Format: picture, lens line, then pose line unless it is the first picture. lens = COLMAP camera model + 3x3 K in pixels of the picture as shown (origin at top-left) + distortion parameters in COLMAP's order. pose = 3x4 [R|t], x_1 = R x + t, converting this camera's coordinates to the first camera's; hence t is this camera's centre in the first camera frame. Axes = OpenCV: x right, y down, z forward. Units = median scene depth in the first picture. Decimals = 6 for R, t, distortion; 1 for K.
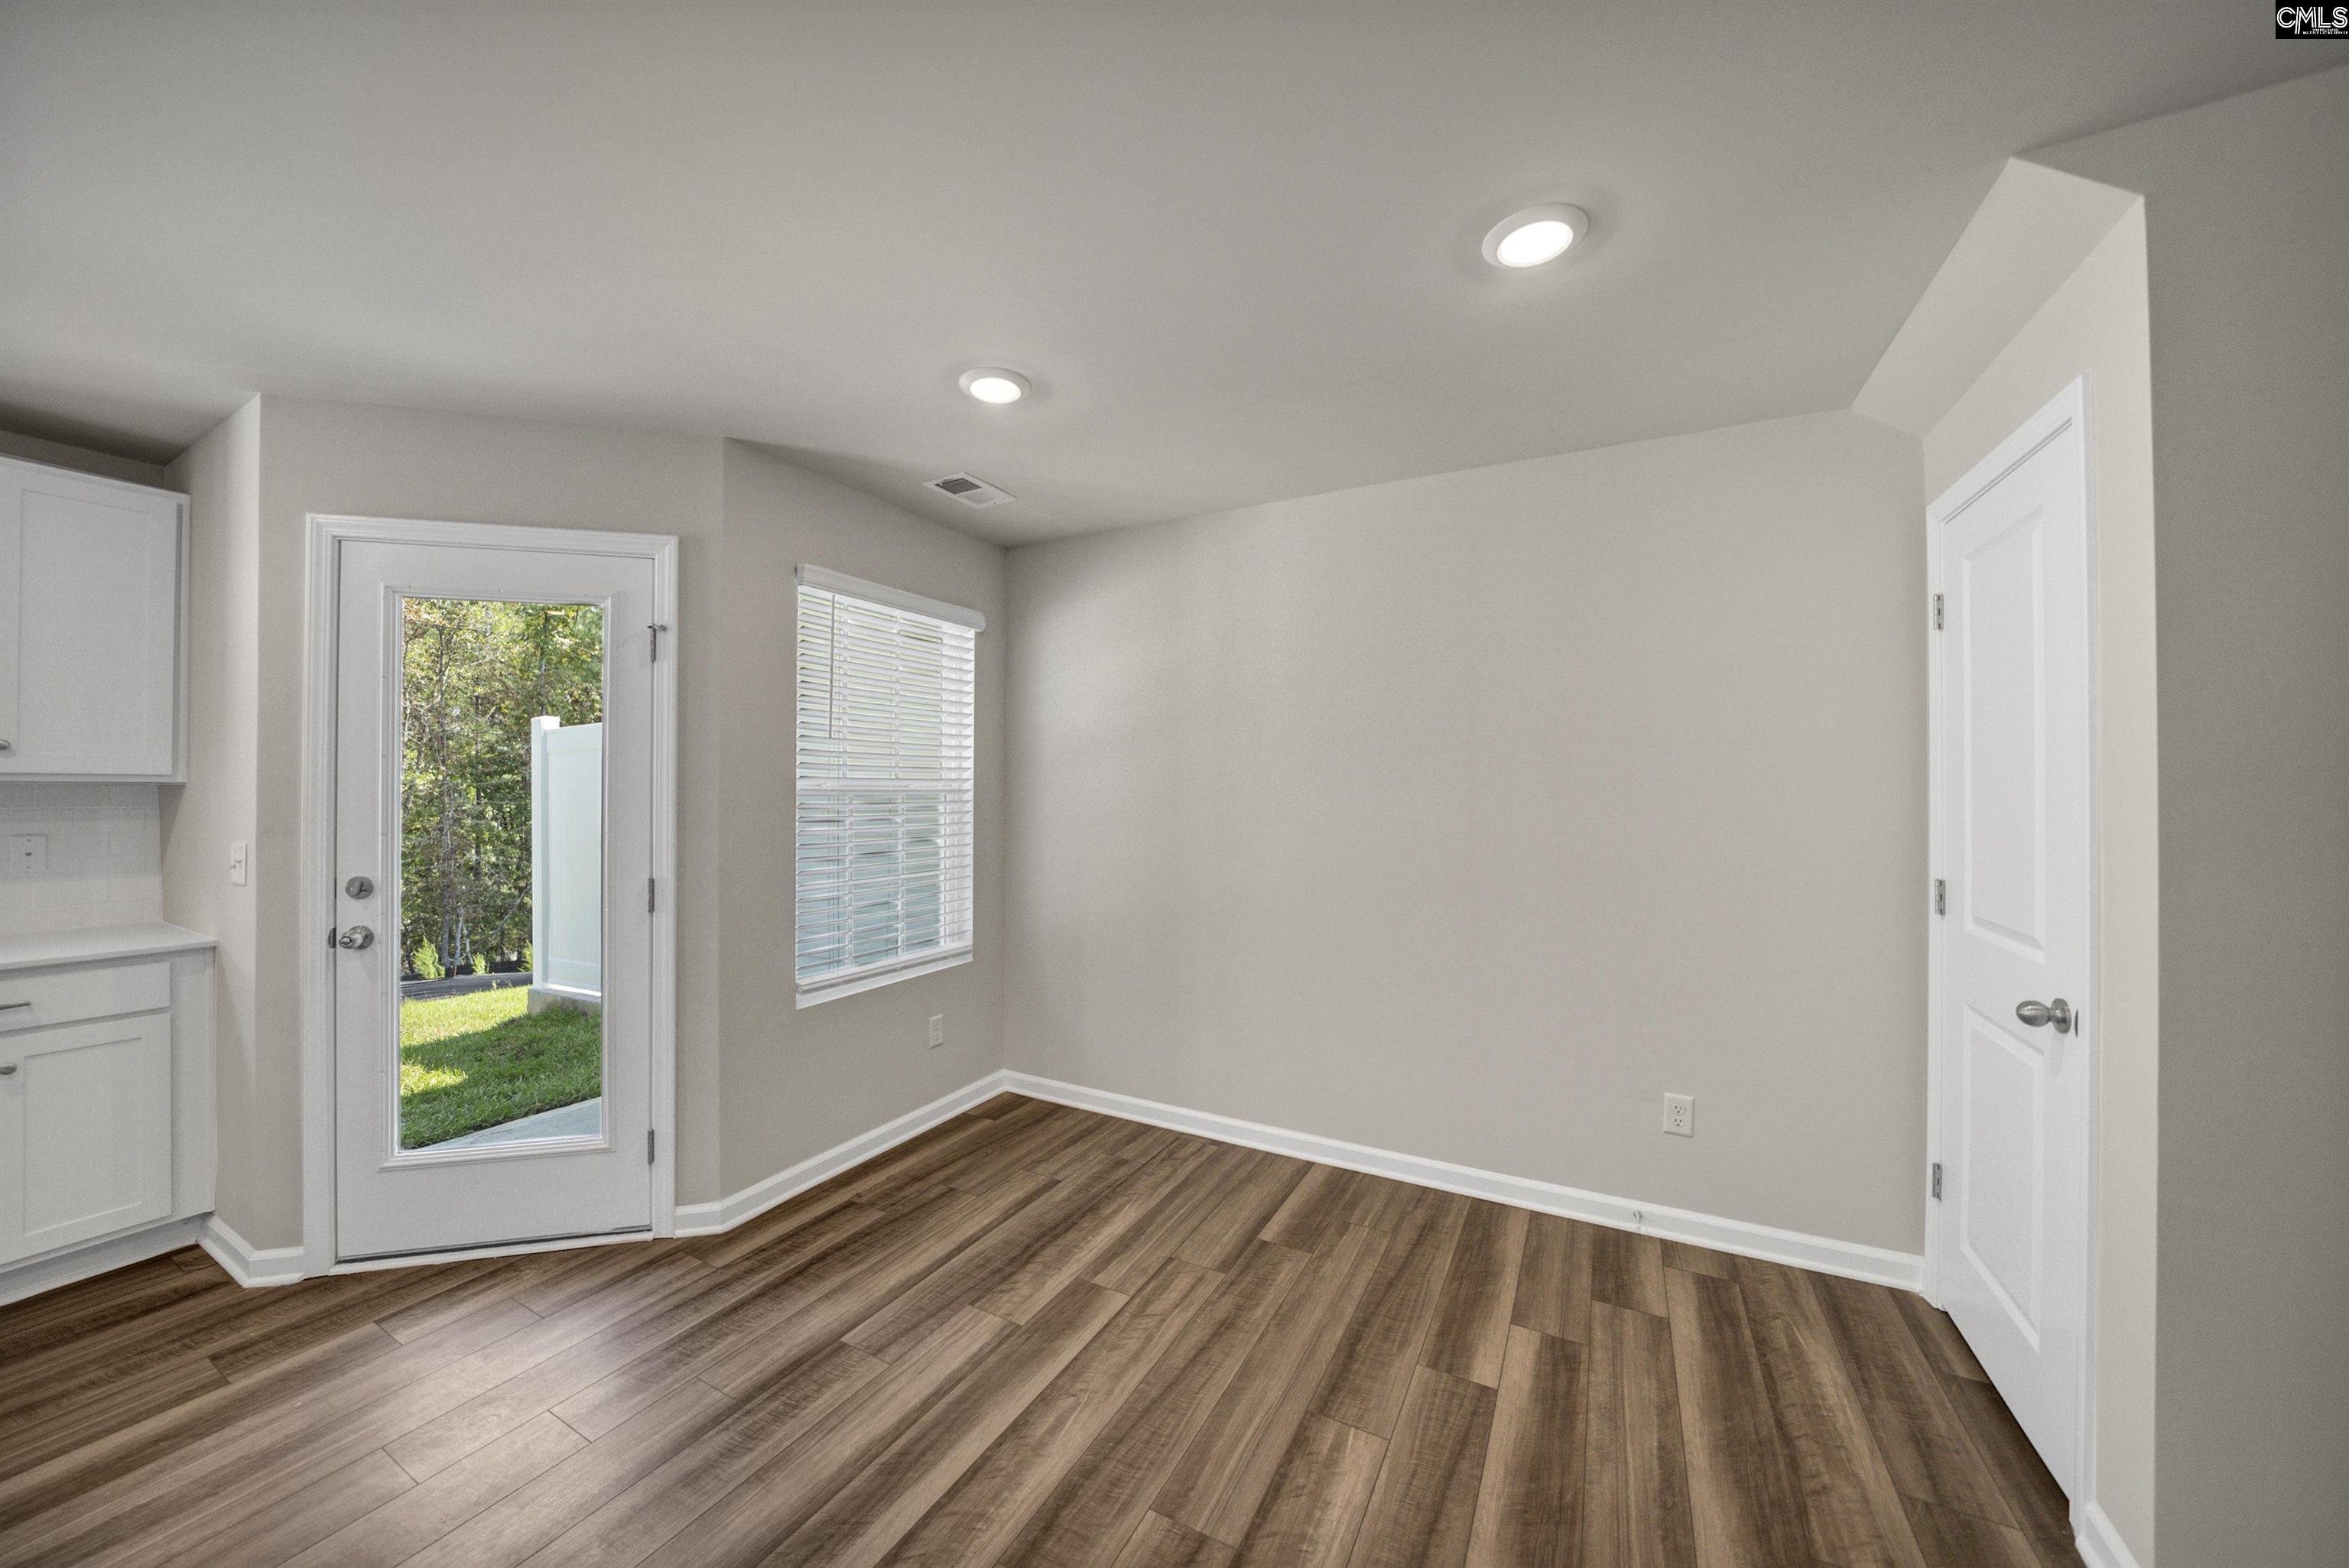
lens RADIAL K [[841.1, 0, 1140.8], [0, 841.1, 781.9], [0, 0, 1]] dist [-0.025194, 0.002247]
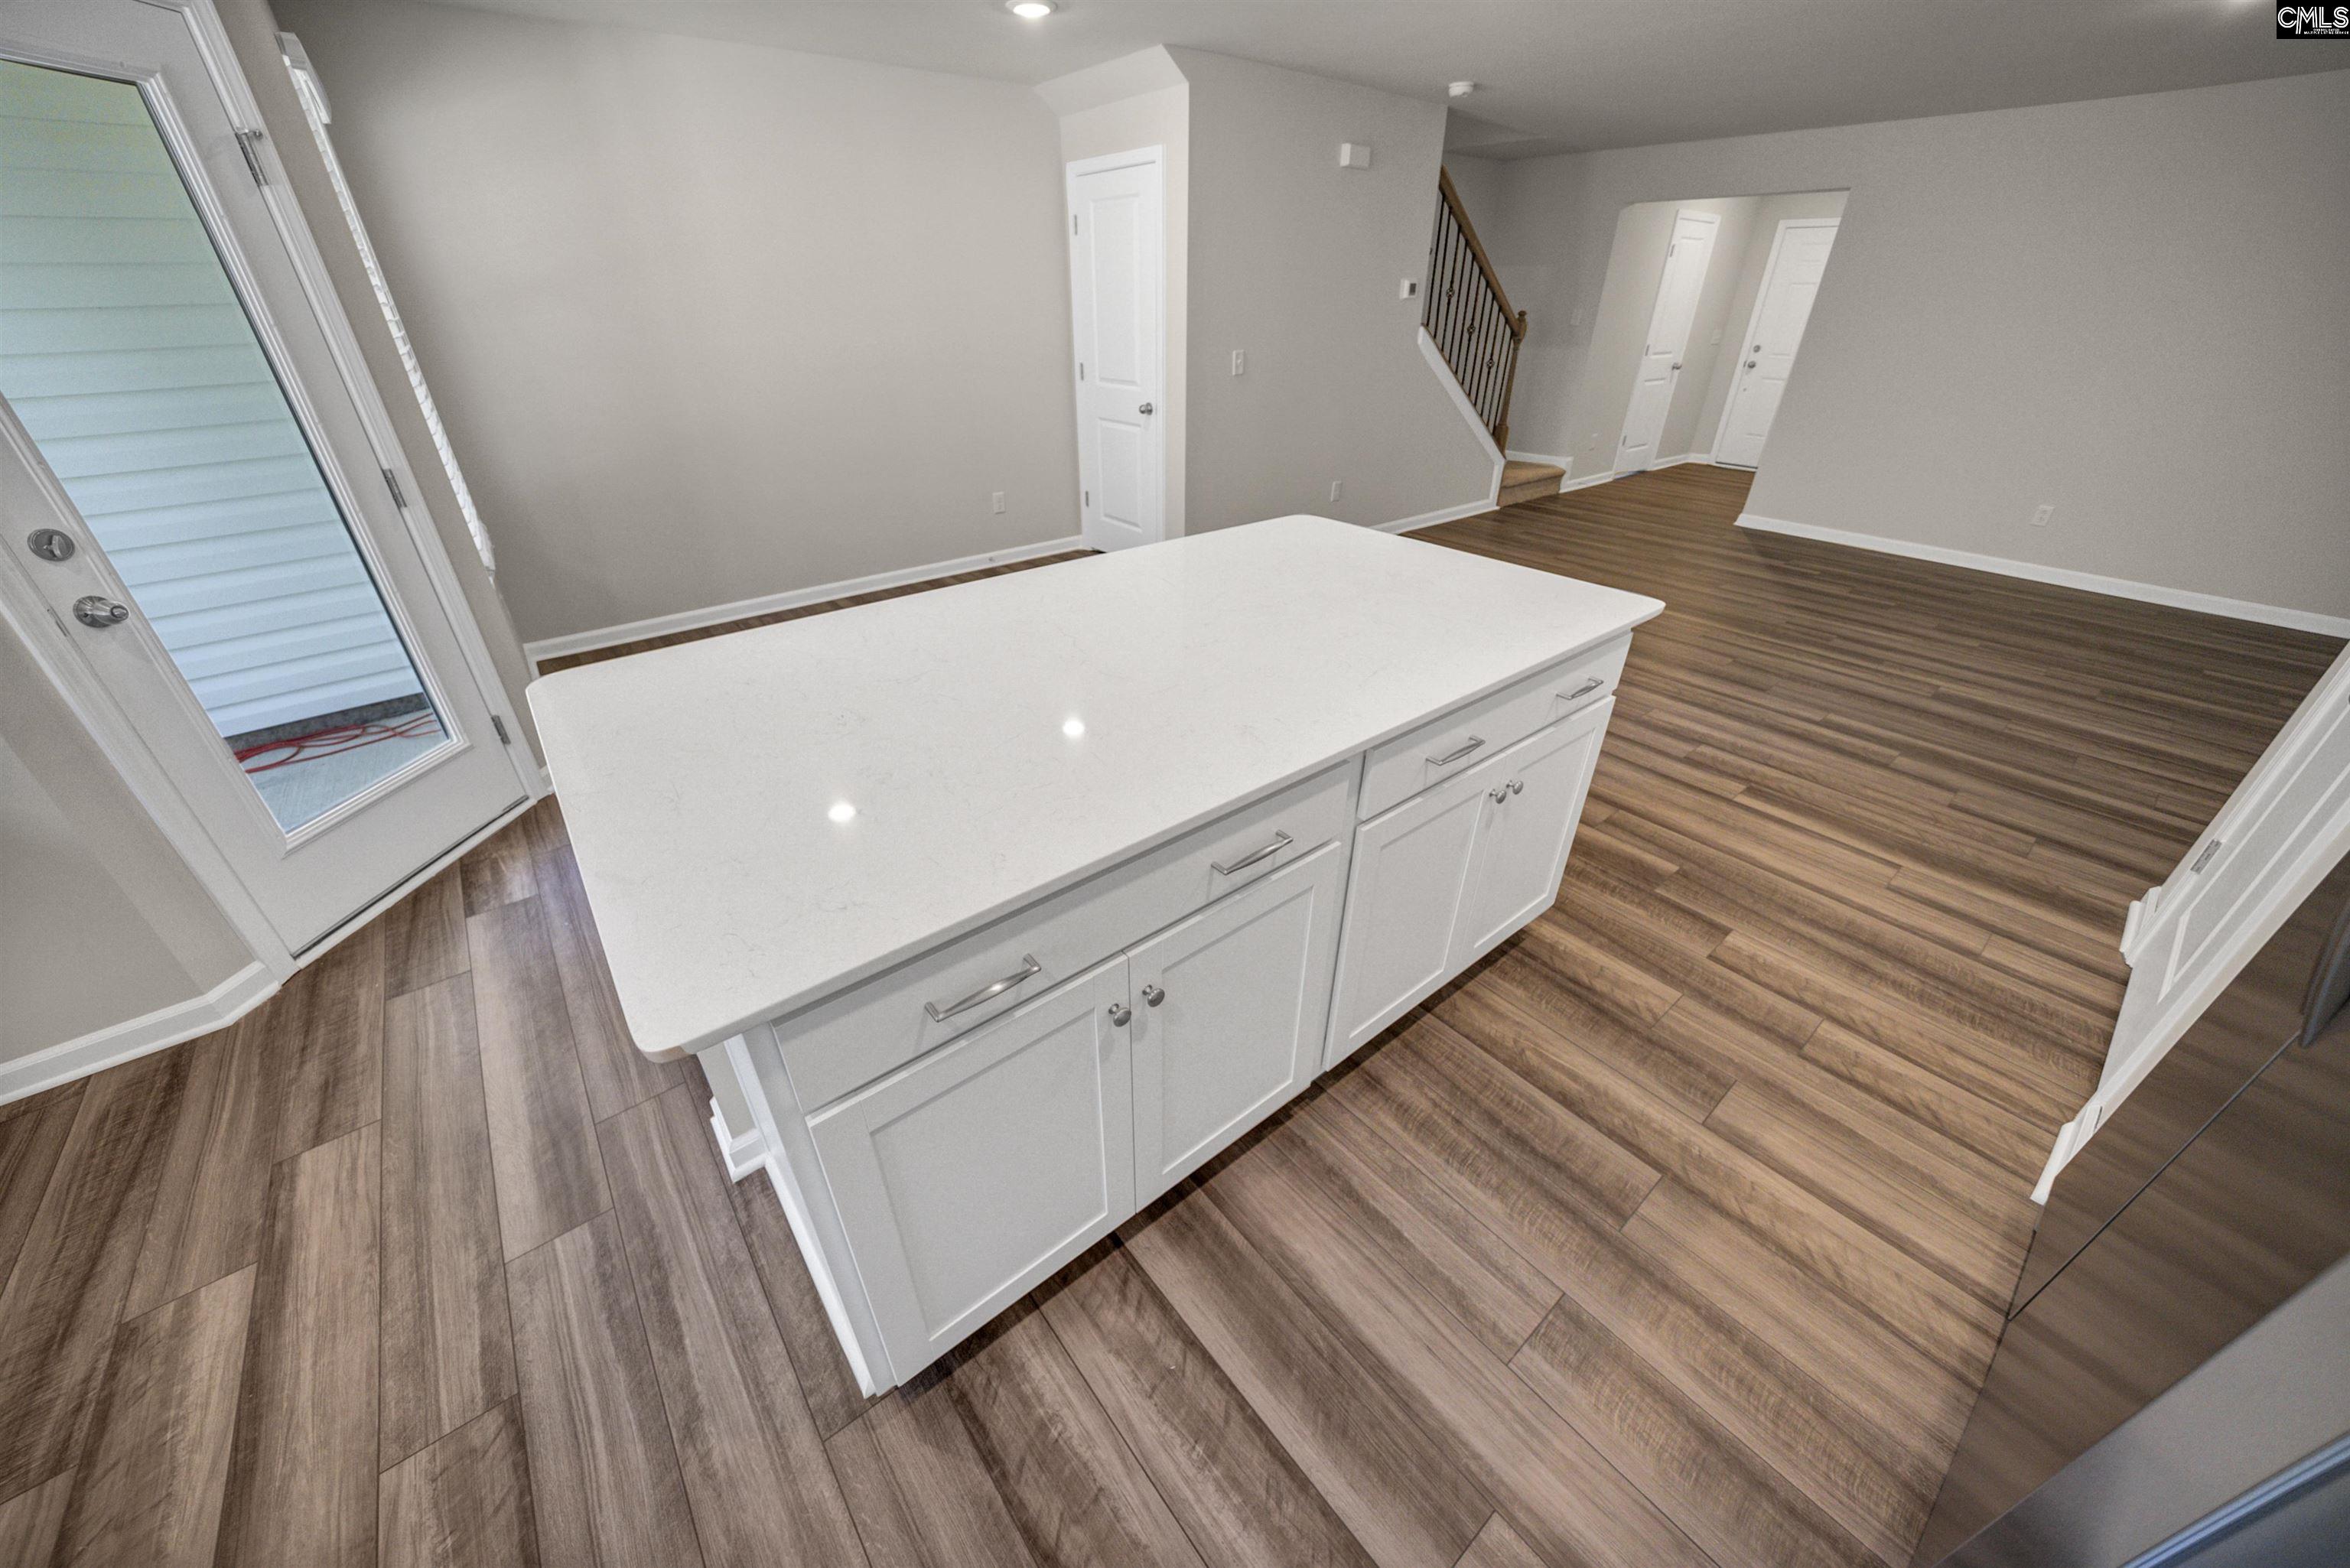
lens RADIAL K [[841.5, 0, 1139.2], [0, 841.5, 787.8], [0, 0, 1]] dist [-0.025194, 0.002247]
pose [[0.392753, -0.471015, 0.789867, -1.162489], [0.003878, 0.859724, 0.510744, -0.043575], [-0.919636, -0.197533, 0.339486, -0.145115]]
